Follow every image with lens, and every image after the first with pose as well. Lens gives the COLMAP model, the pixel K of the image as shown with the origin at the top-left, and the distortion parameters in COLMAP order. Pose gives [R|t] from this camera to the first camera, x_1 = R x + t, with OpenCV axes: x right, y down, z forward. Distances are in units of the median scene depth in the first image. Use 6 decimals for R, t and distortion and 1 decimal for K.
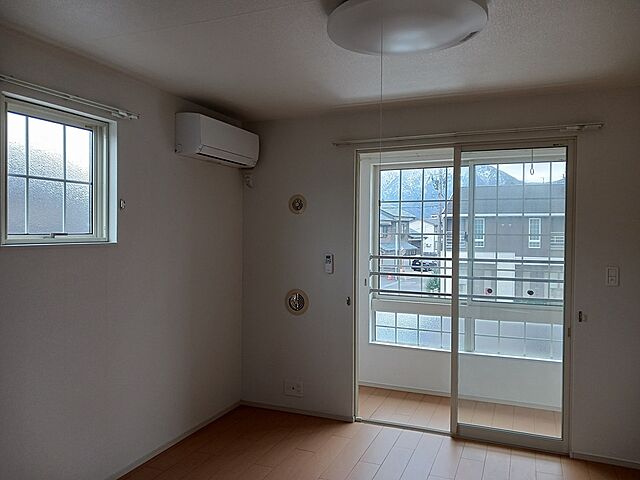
lens RADIAL K [[494.2, 0, 320.0], [0, 494.2, 240.0], [0, 0, 1]] dist [0.011776, -0.001581]
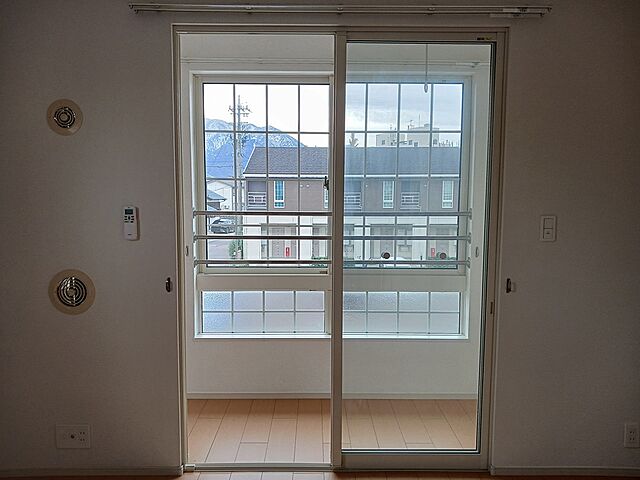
lens RADIAL K [[494.2, 0, 320.0], [0, 494.2, 240.0], [0, 0, 1]] dist [0.011776, -0.001581]
pose [[0.918435, -0.040094, 0.393535, -0.006771], [0.009858, 0.996861, 0.078555, 0.022609], [-0.395449, -0.068268, 0.915947, 0.357963]]
